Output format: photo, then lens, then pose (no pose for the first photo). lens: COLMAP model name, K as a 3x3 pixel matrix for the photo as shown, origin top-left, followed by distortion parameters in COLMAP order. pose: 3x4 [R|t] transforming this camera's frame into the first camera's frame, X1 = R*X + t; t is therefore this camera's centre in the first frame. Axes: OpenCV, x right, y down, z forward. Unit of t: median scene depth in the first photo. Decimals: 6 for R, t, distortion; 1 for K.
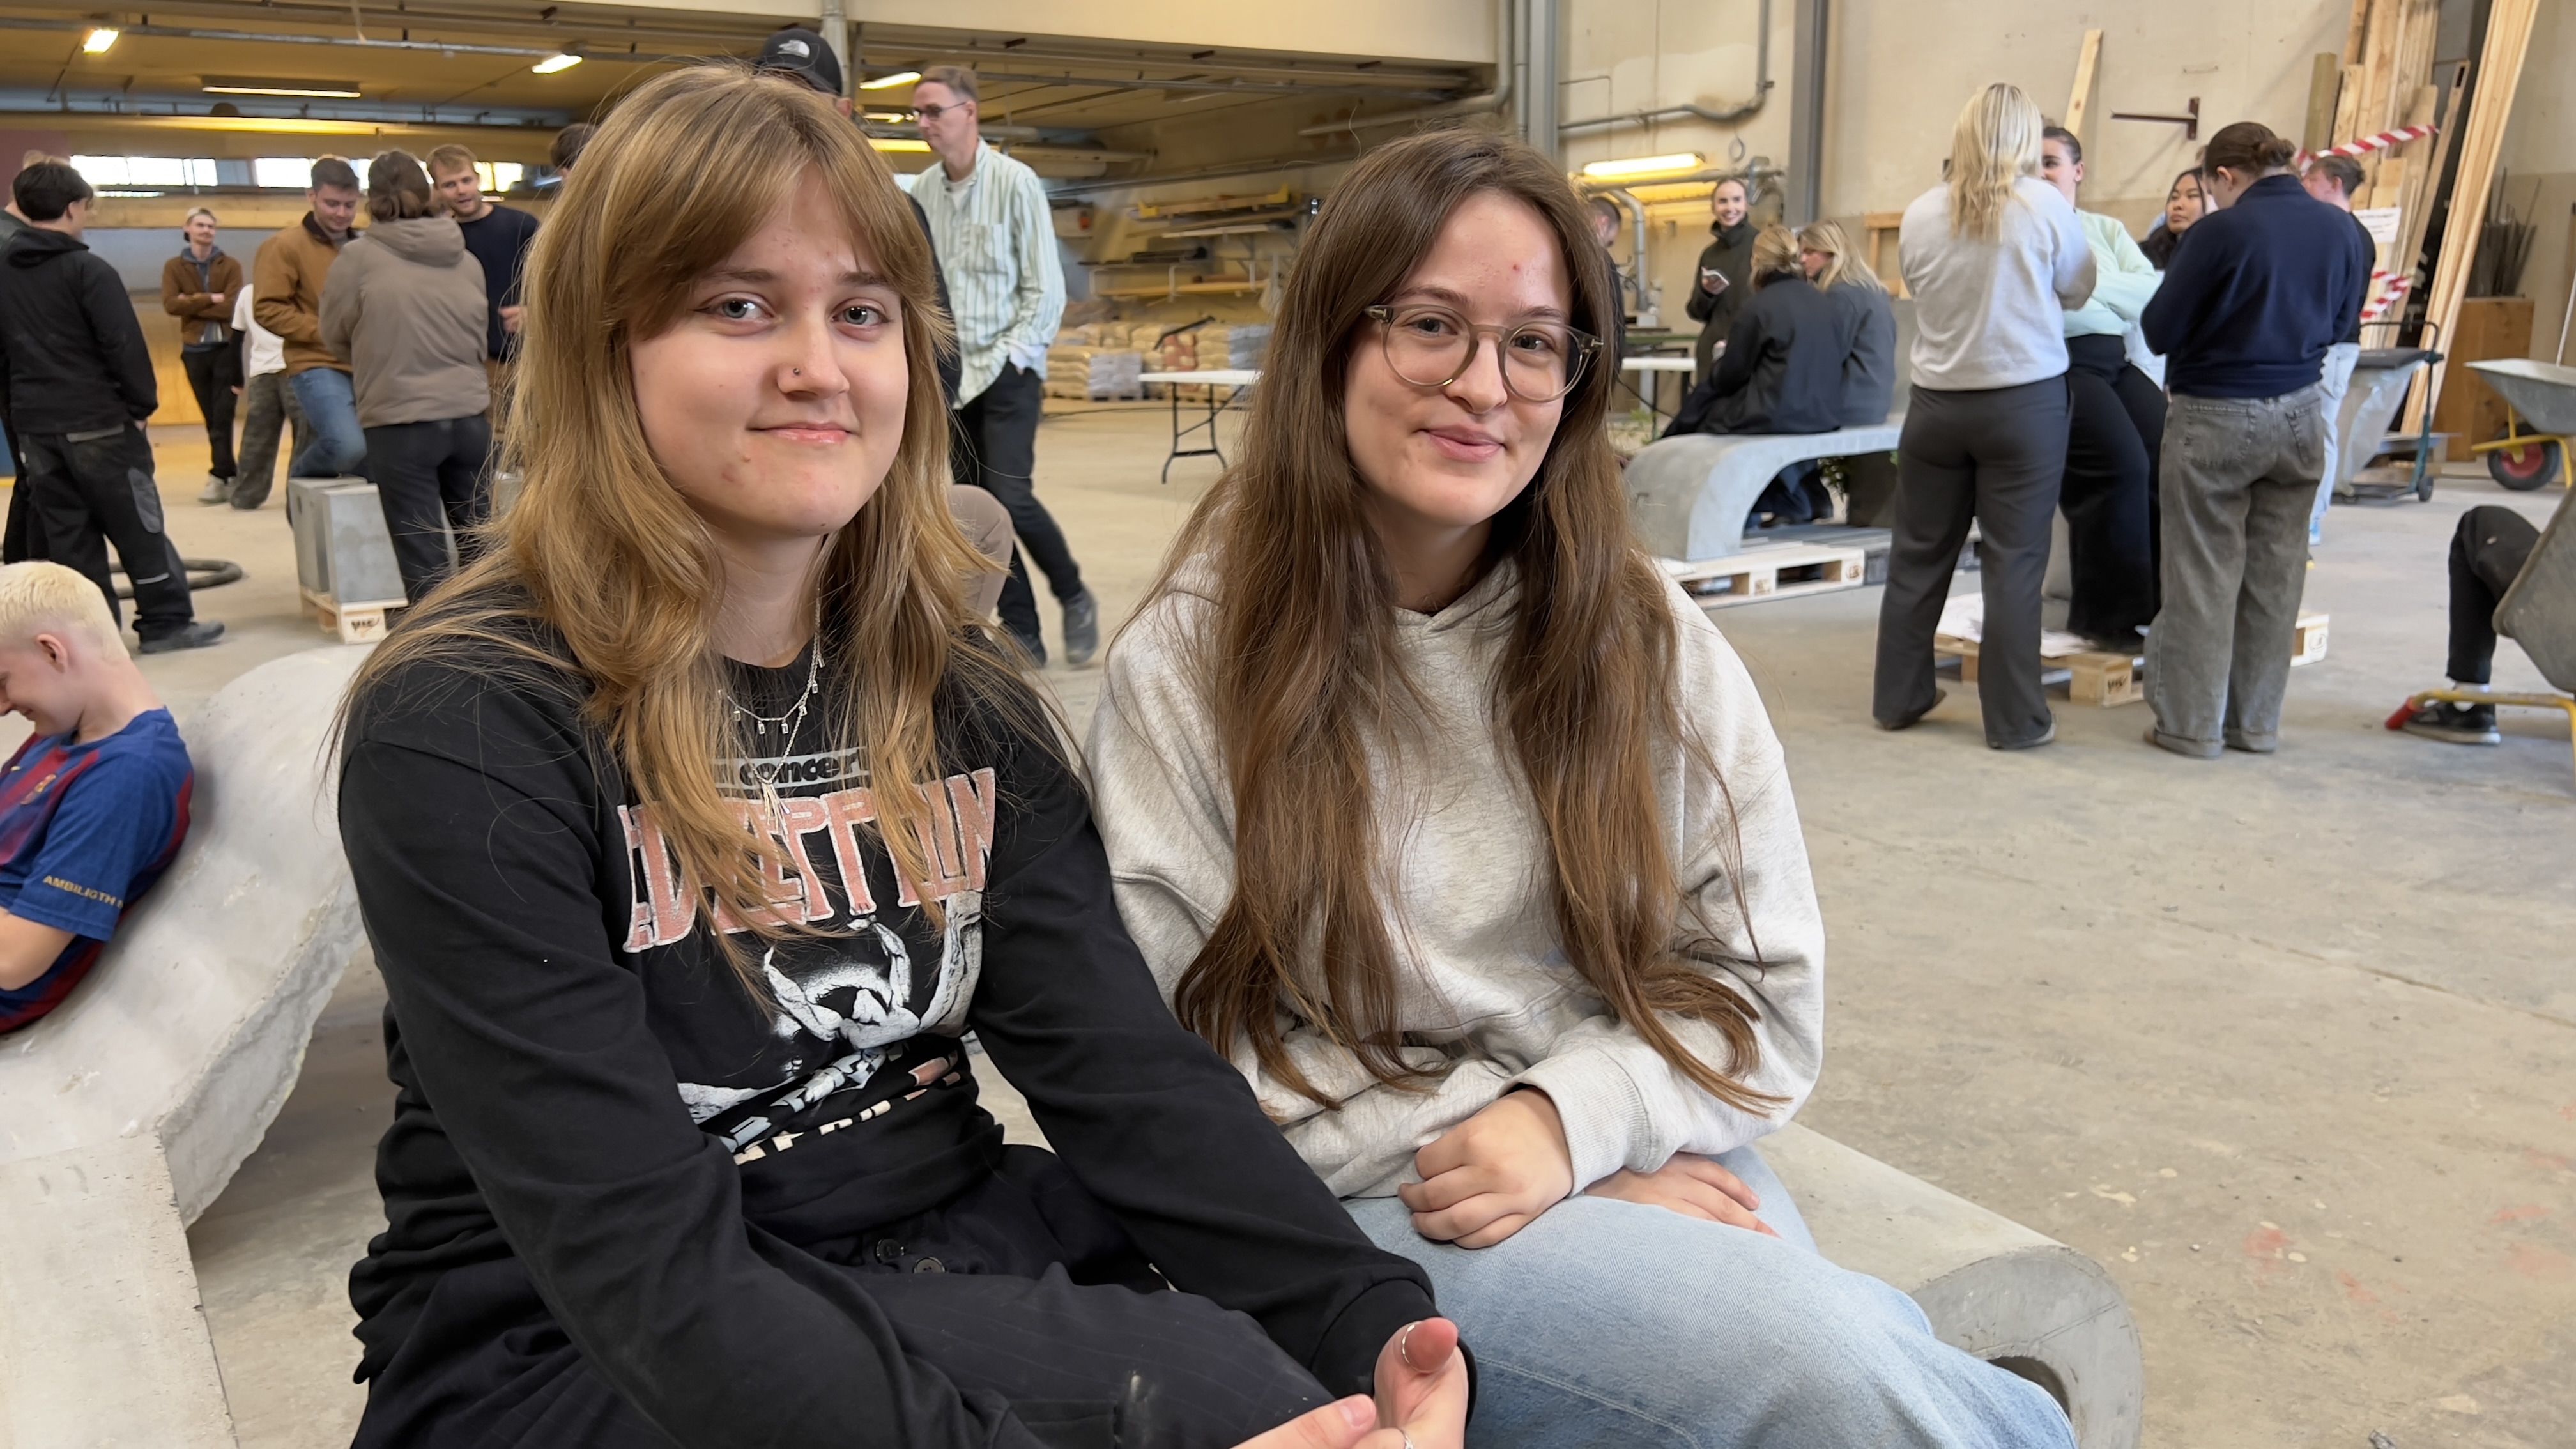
lens RADIAL K [[2014.4, 0, 1286.8], [0, 2014.4, 724.0], [0, 0, 1]] dist [0.021192, -0.004505]
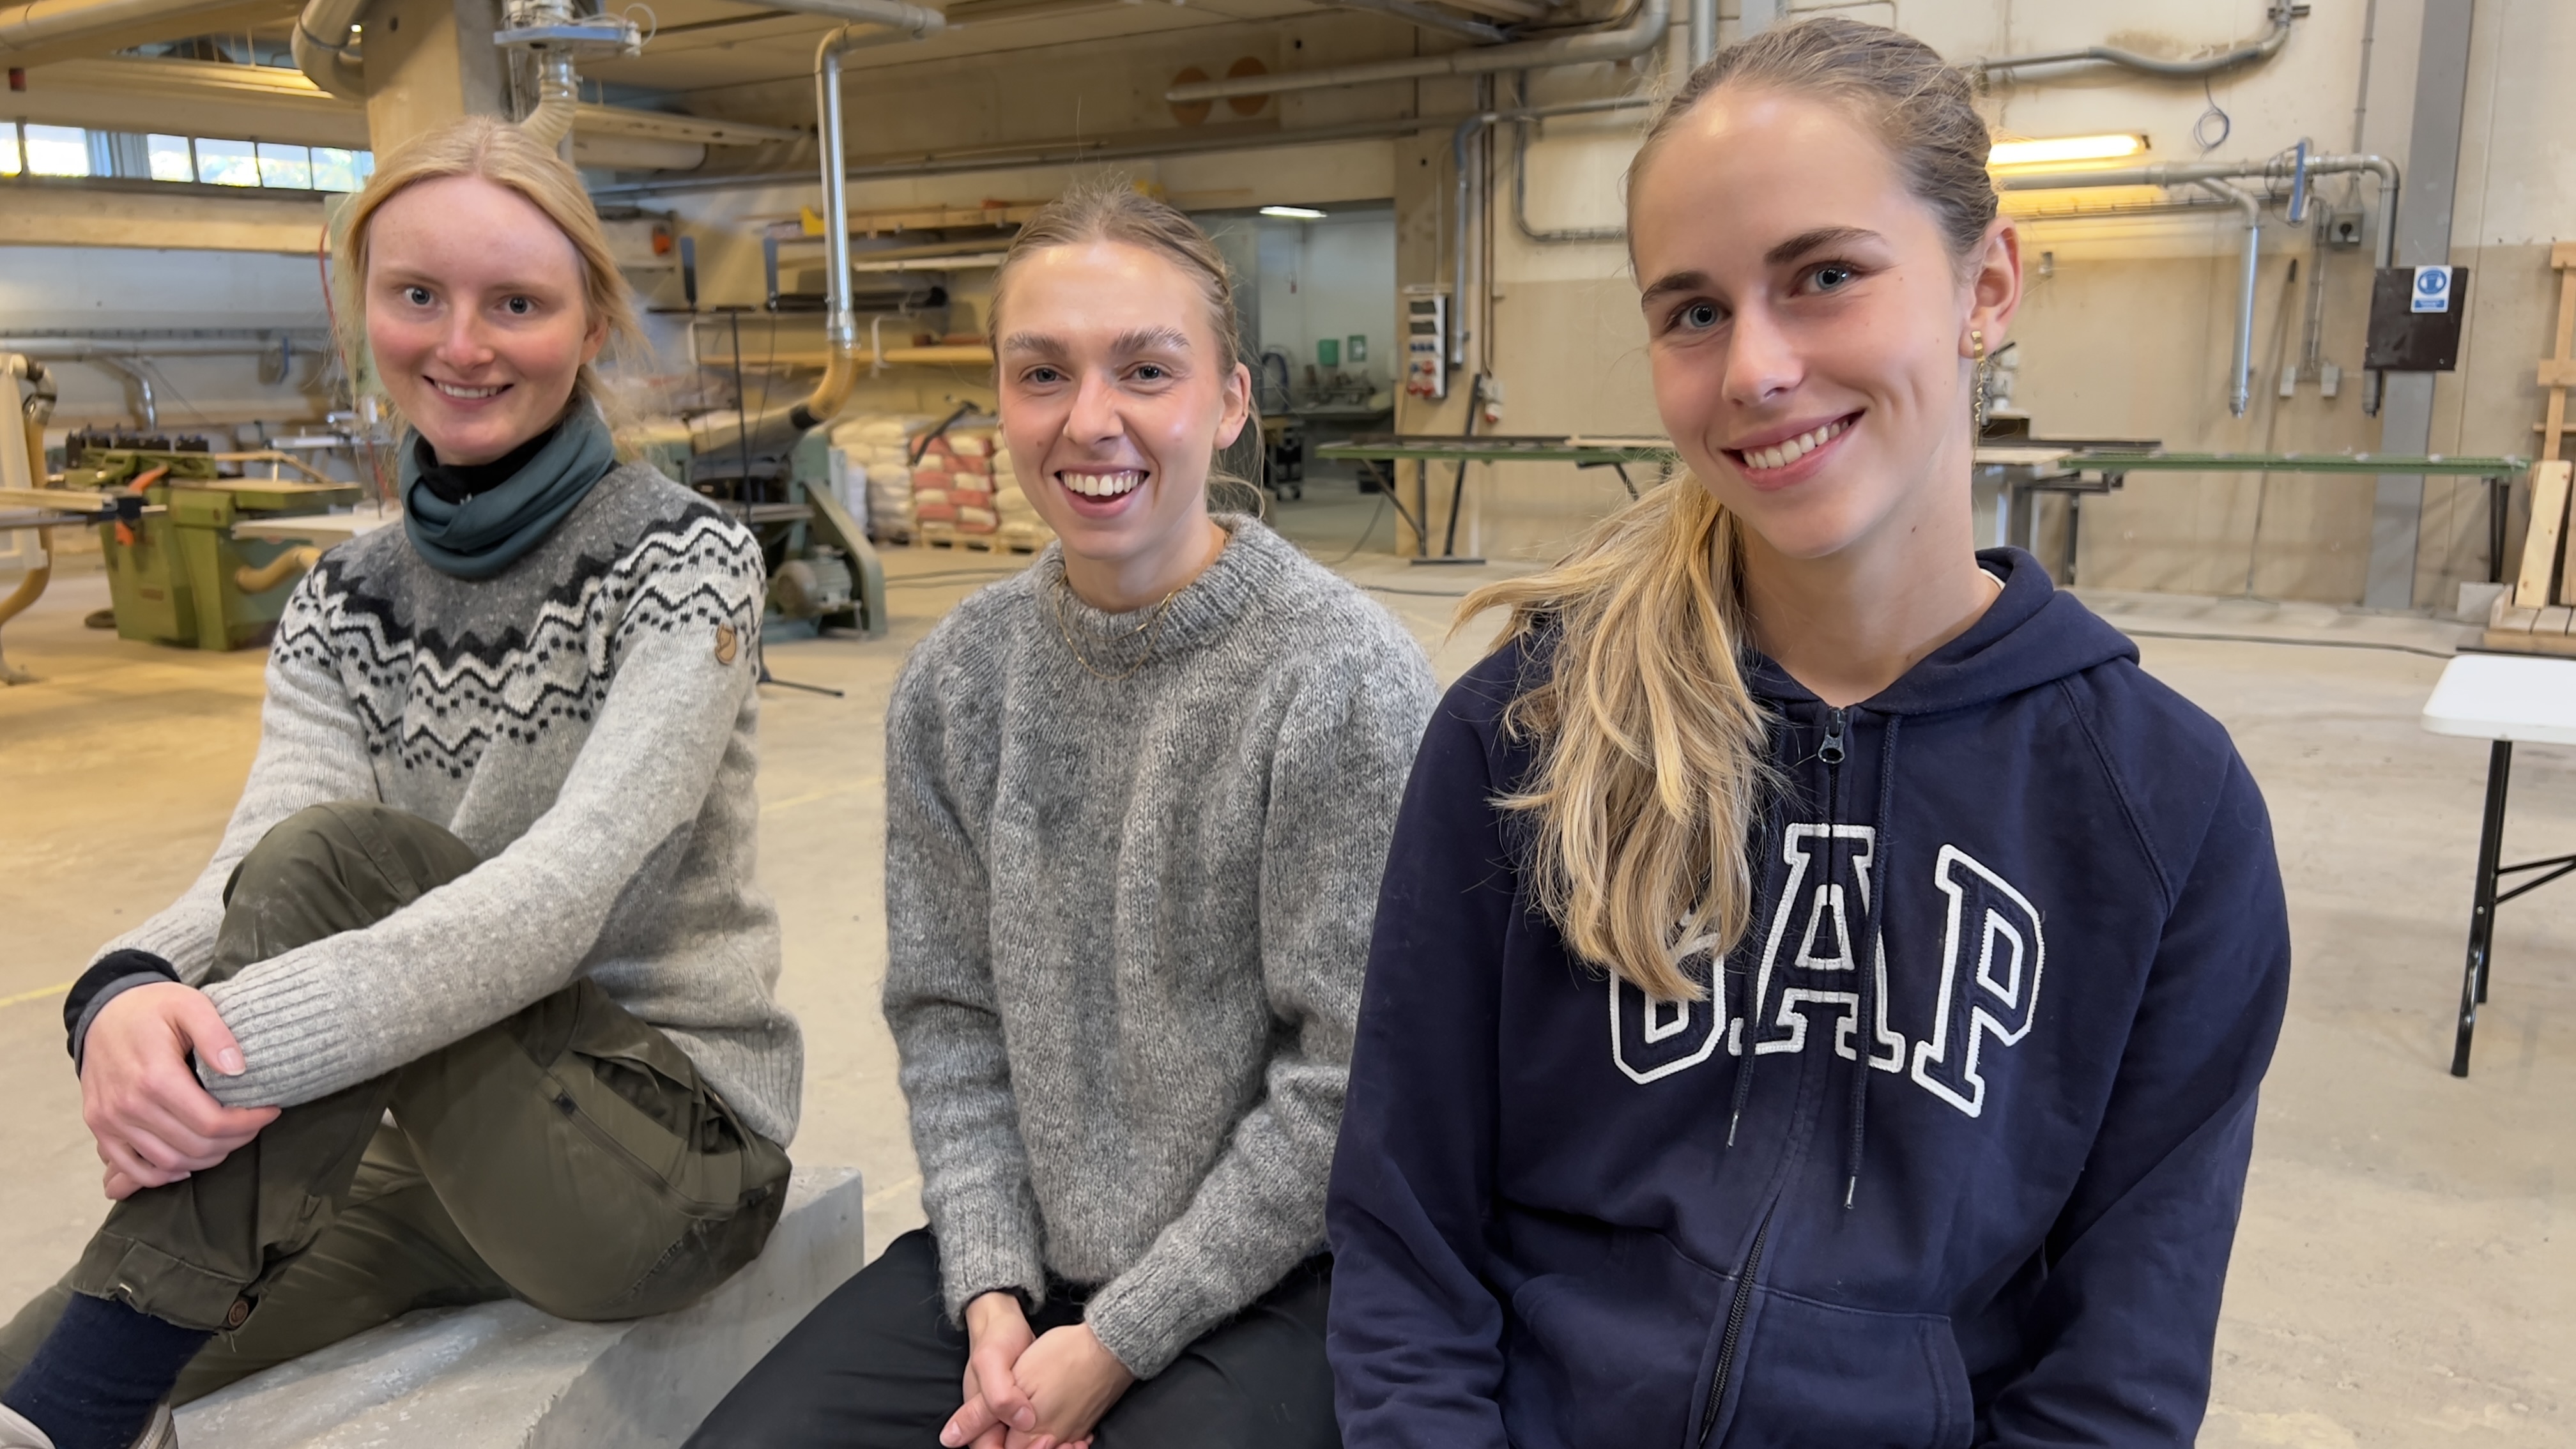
lens RADIAL K [[2014.4, 0, 1293.3], [0, 2014.4, 723.4], [0, 0, 1]] dist [0.021192, -0.004505]
pose [[0.929856, -0.062098, 0.362645, -0.170232], [0.071153, 0.997397, -0.011652, -0.093359], [-0.360978, 0.036638, 0.931854, 0.411037]]
